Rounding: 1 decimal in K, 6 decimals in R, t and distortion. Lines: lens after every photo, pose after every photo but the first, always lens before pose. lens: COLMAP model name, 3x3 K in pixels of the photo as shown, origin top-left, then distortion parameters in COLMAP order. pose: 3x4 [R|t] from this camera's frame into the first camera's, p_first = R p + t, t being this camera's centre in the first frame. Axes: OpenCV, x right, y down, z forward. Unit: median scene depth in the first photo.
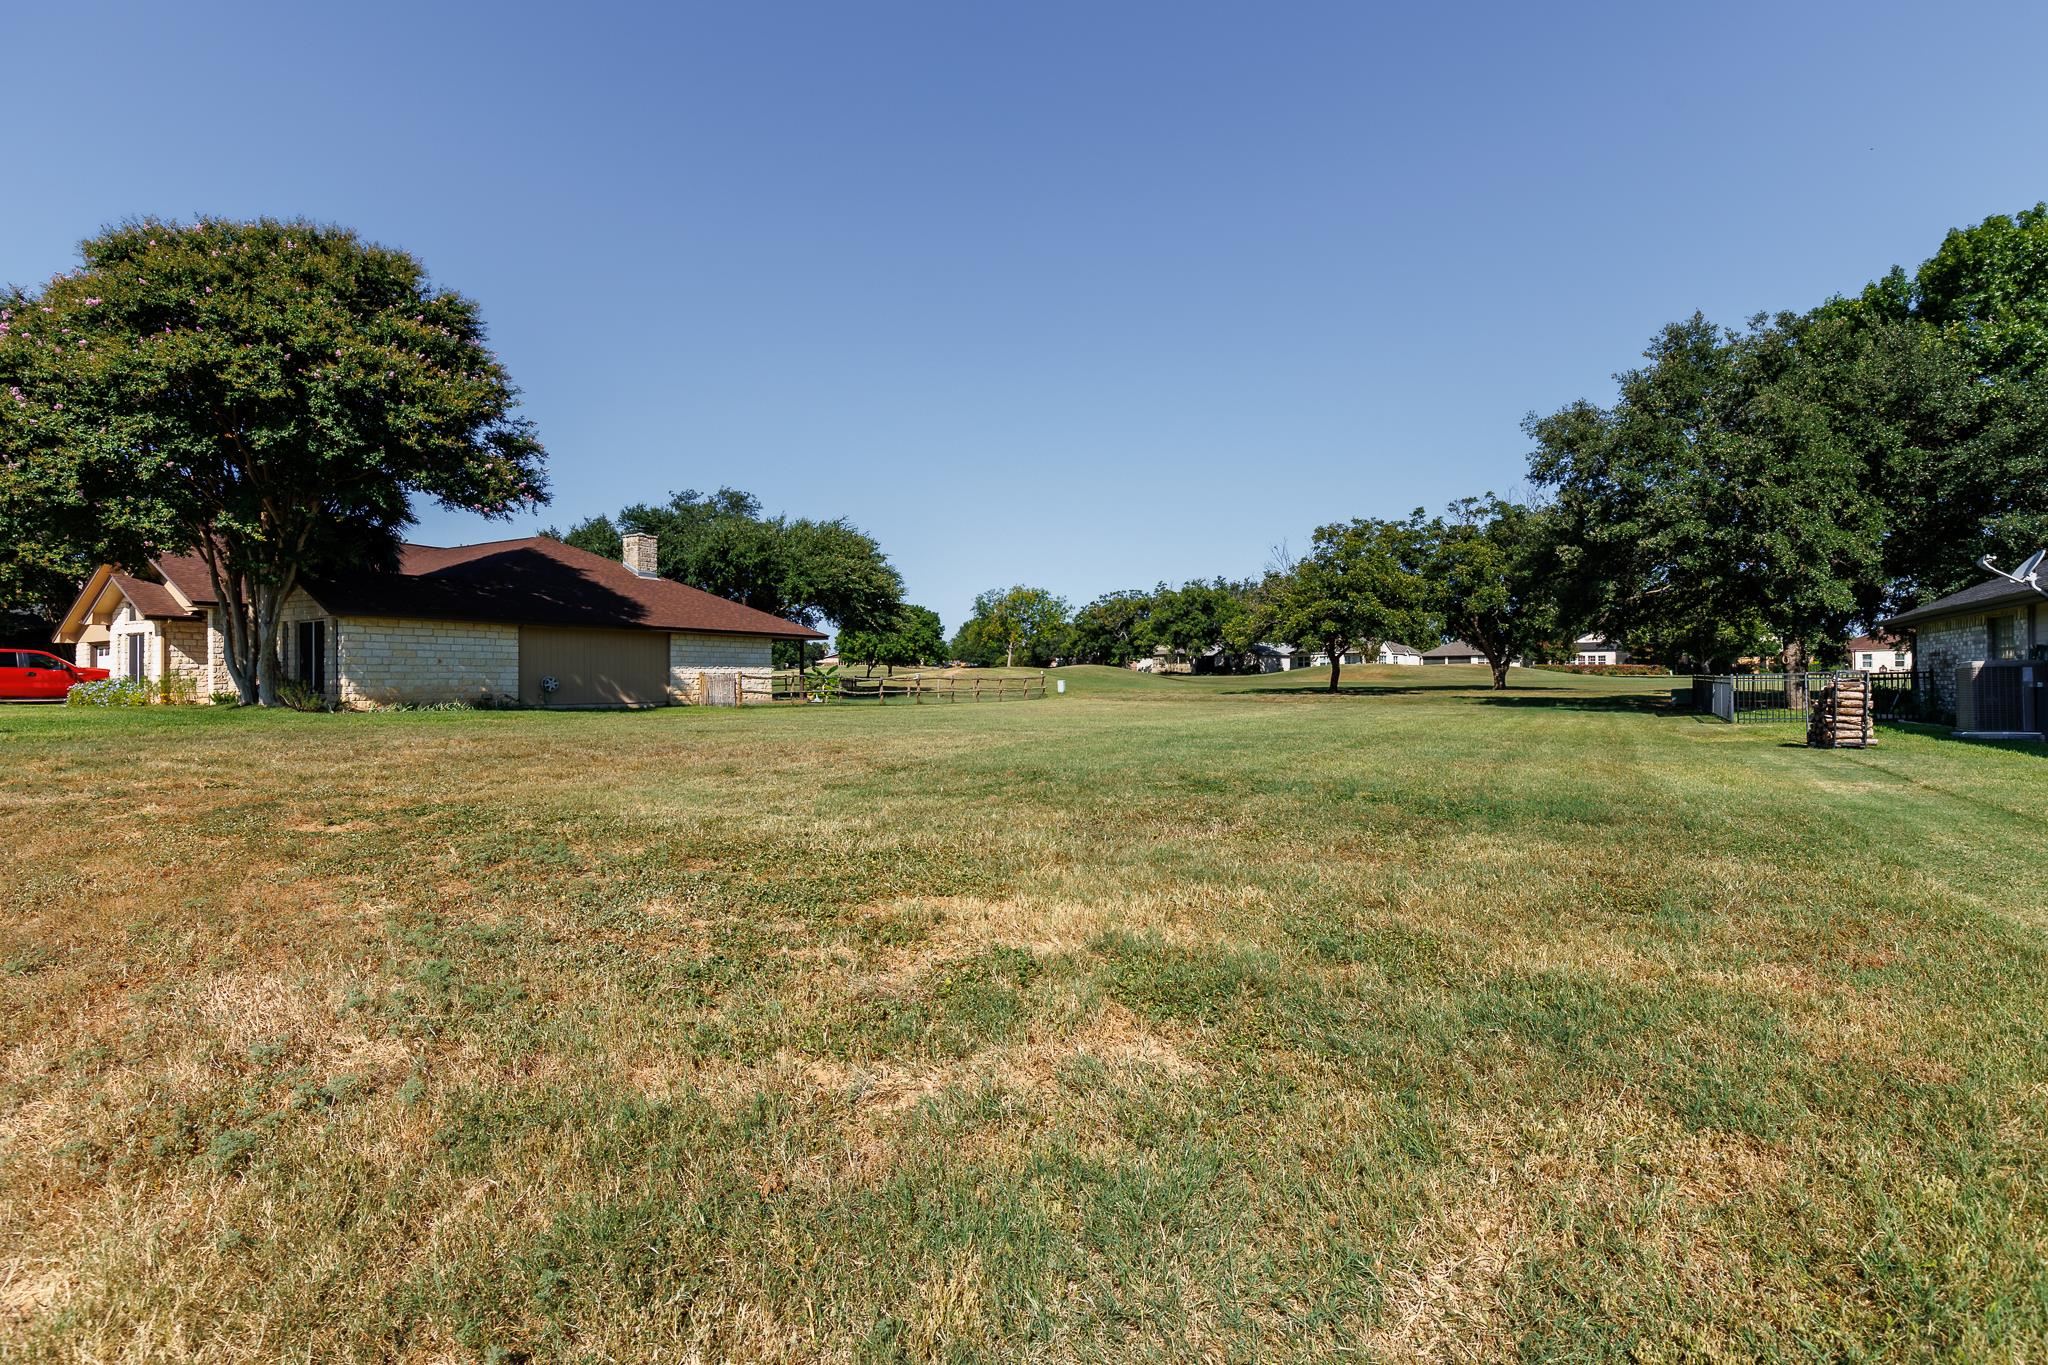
lens RADIAL K [[951.8, 0, 1038.6], [0, 951.8, 671.8], [0, 0, 1]] dist [0.013659, -0.001073]
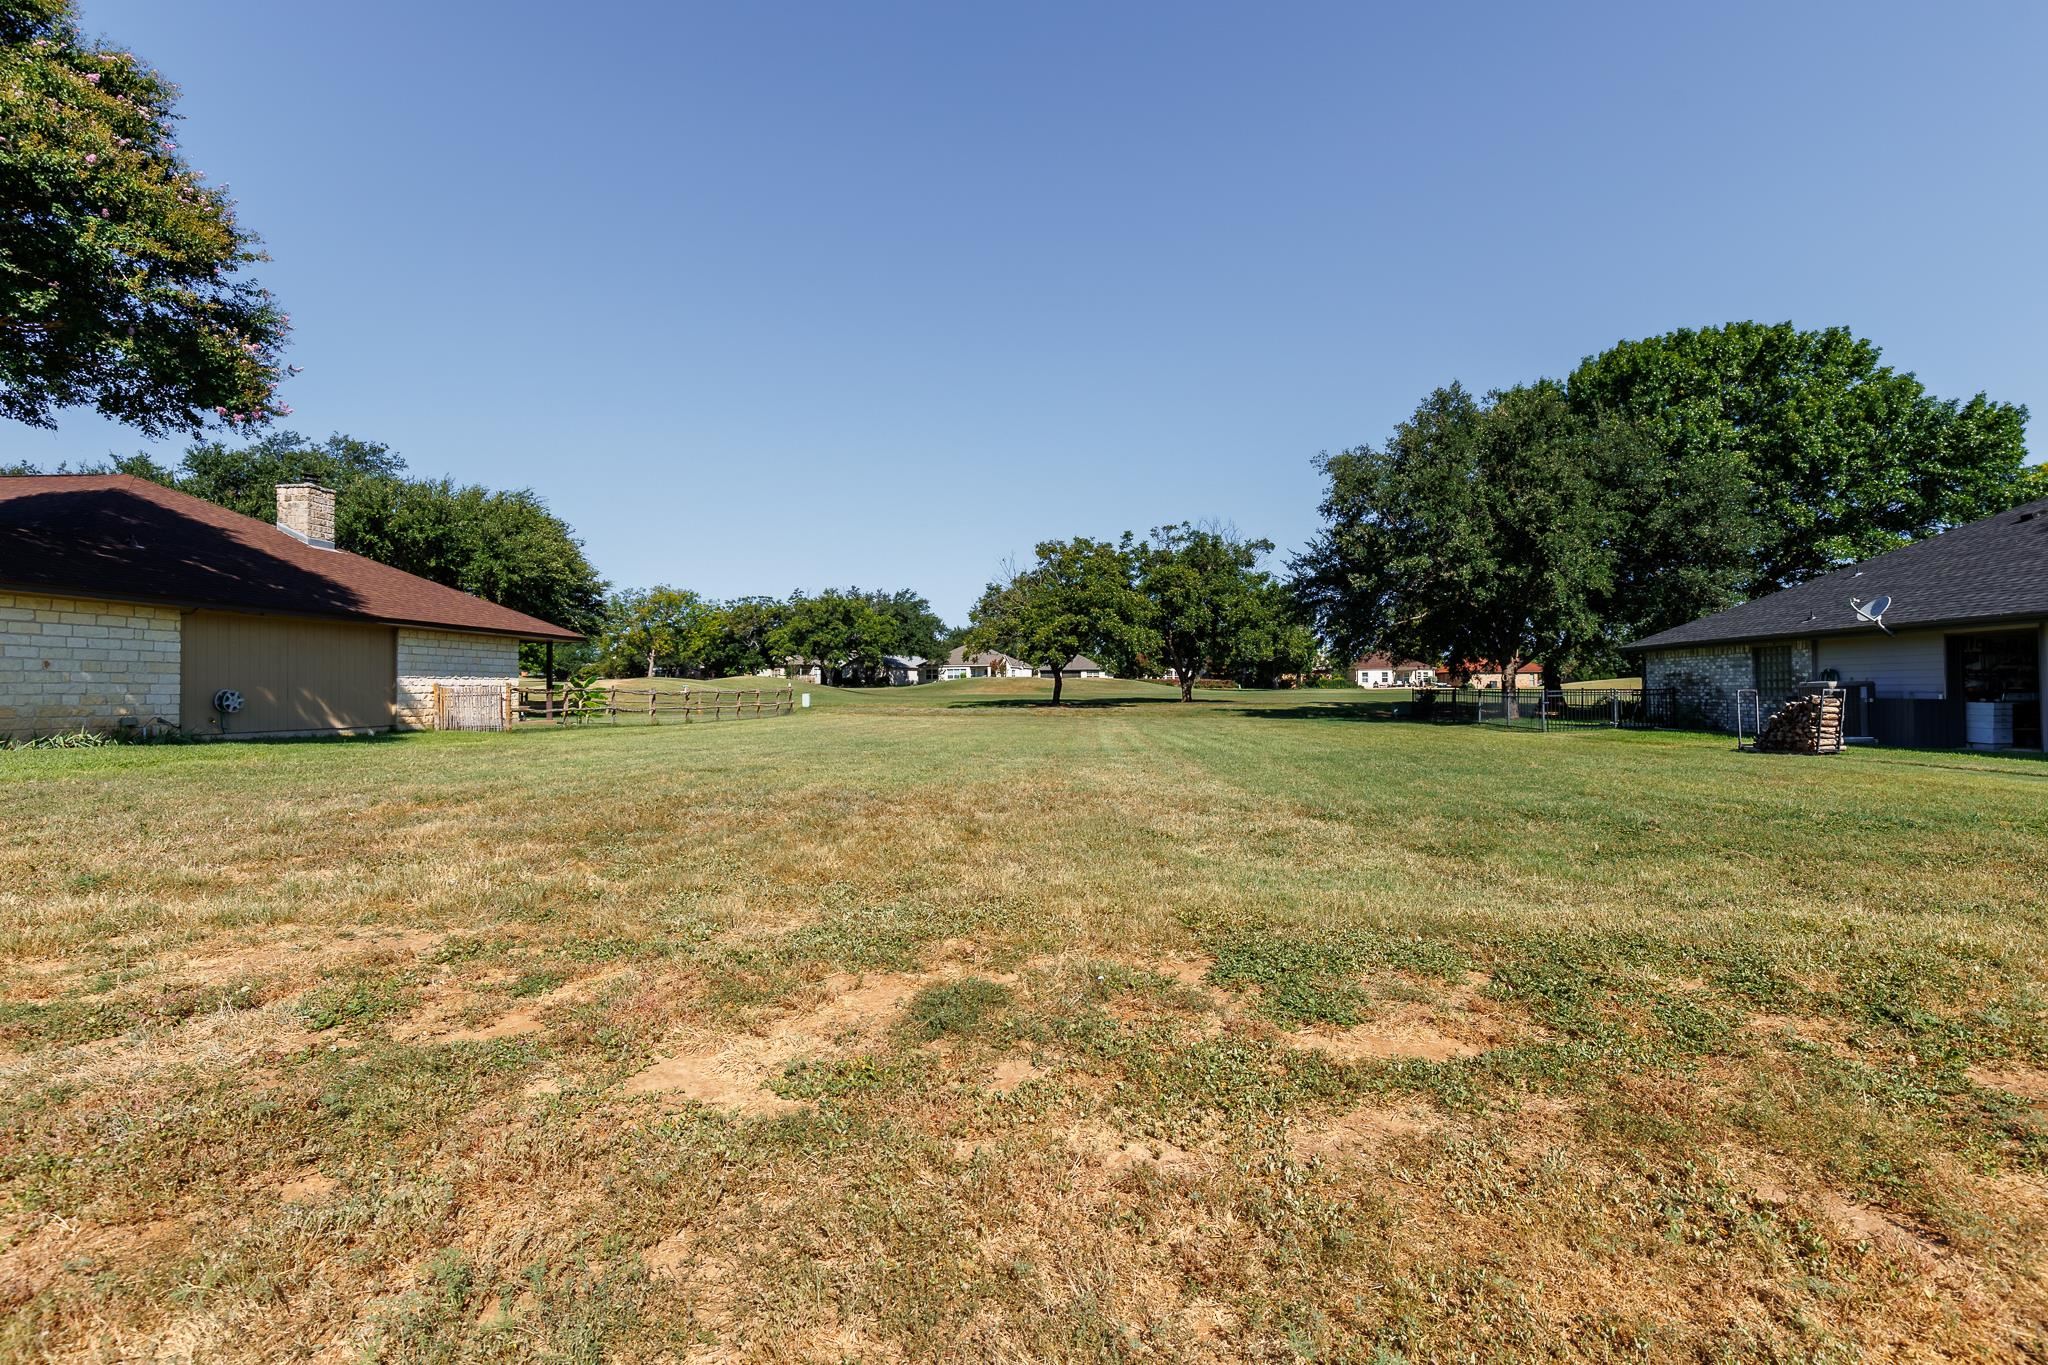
lens RADIAL K [[951.8, 0, 1034.5], [0, 951.8, 676.4], [0, 0, 1]] dist [0.013659, -0.001073]
pose [[0.904068, 0.007930, 0.427314, -0.186194], [-0.004725, 0.999952, -0.008561, -0.000864], [-0.427362, 0.005720, 0.904063, 0.111462]]
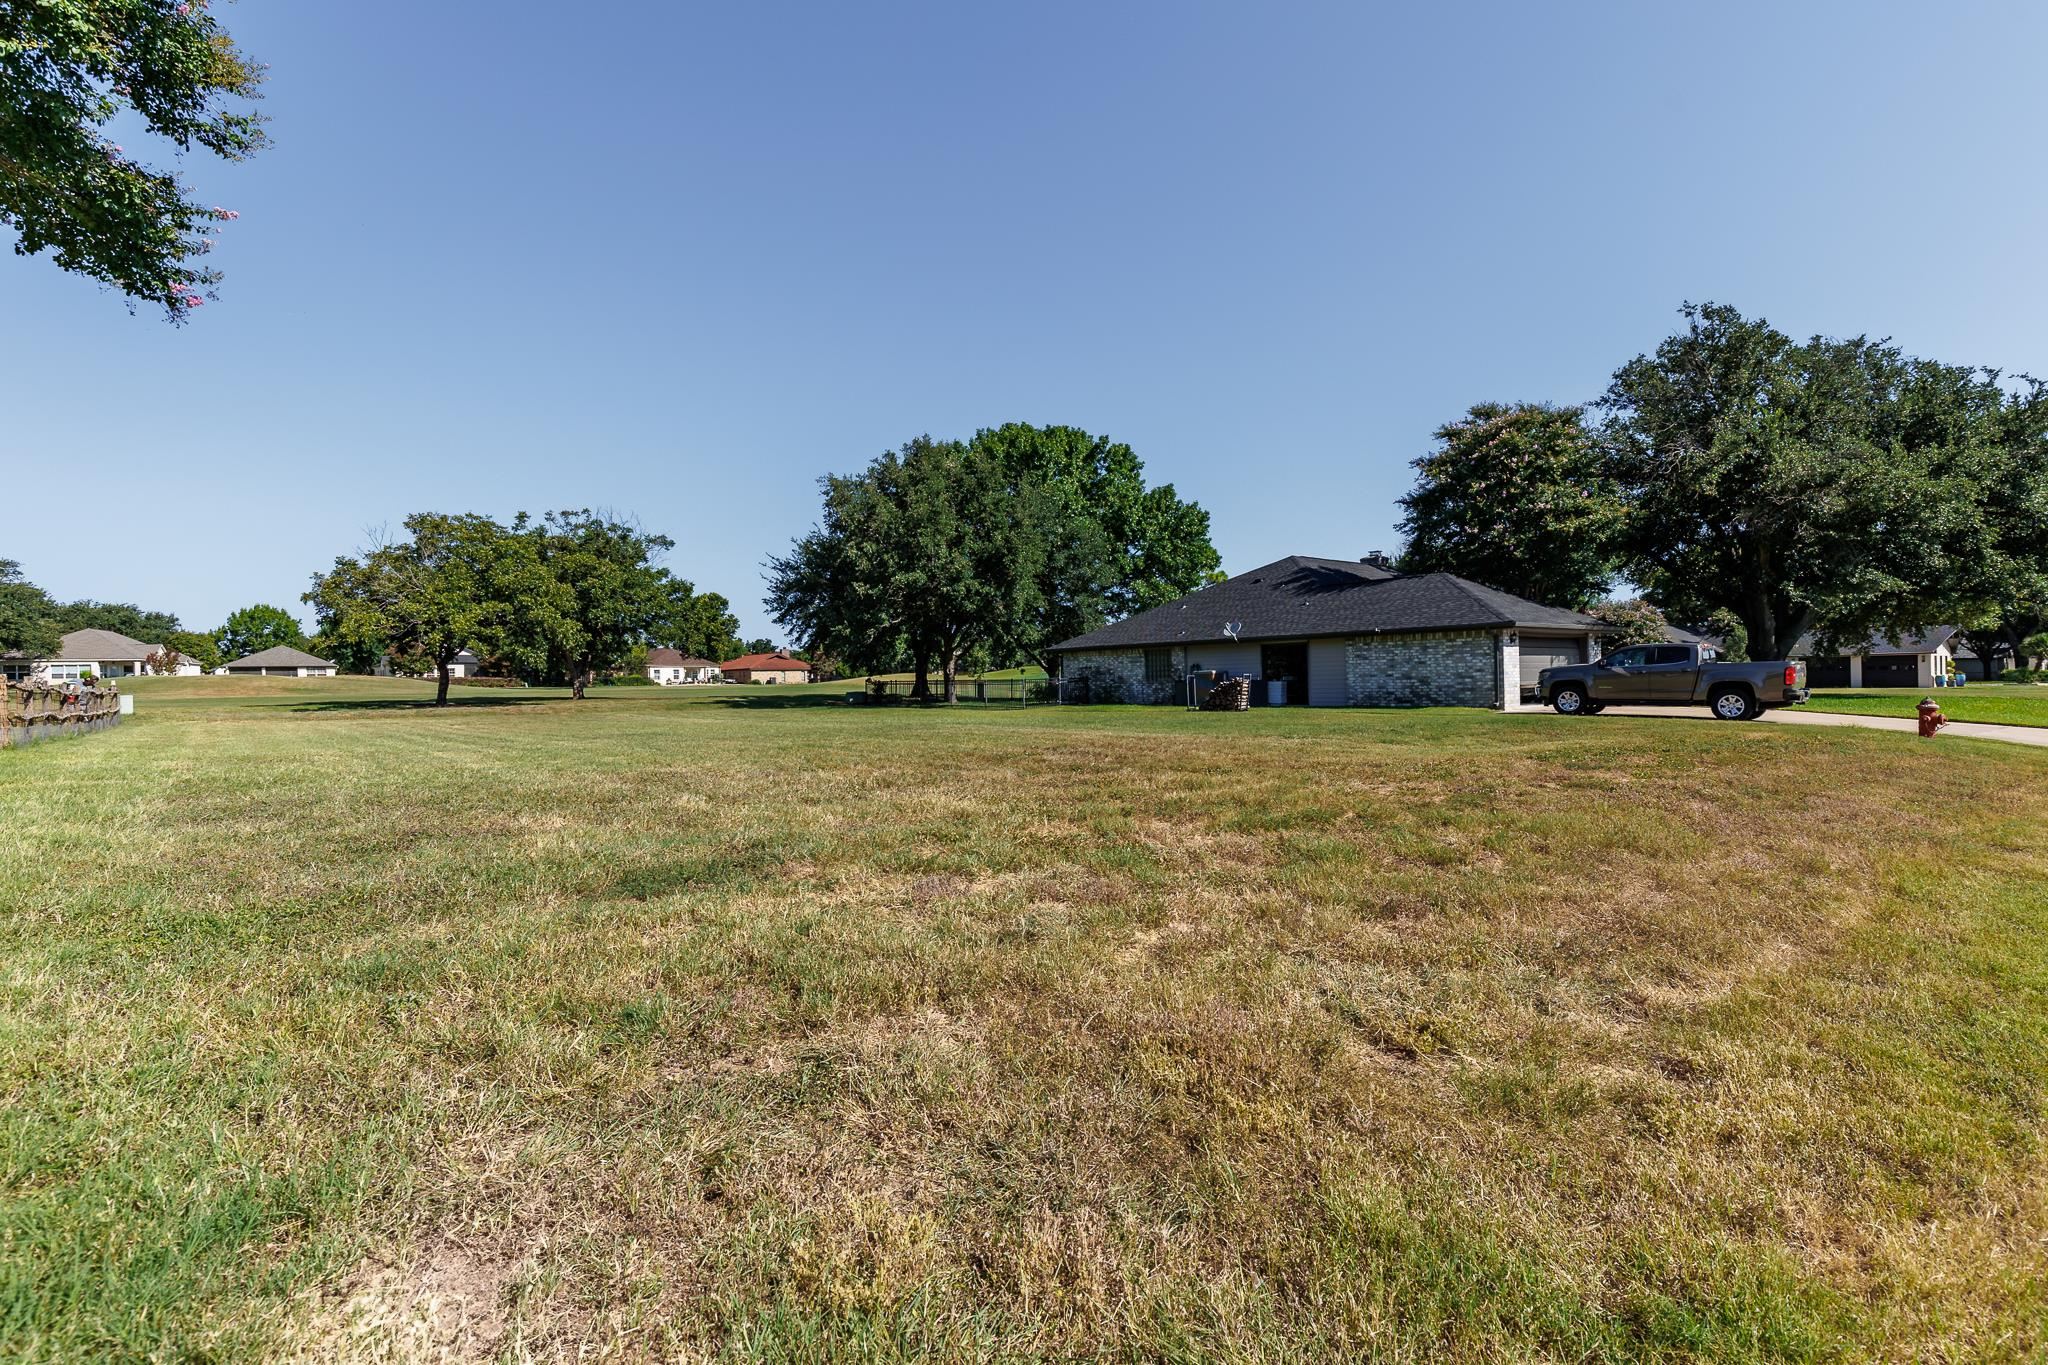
lens RADIAL K [[951.8, 0, 1033.3], [0, 951.8, 681.0], [0, 0, 1]] dist [0.013659, -0.001073]
pose [[0.337053, -0.000739, 0.941485, -0.427709], [0.006185, 0.999980, -0.001430, 0.004721], [-0.941465, 0.006305, 0.337051, 0.239426]]
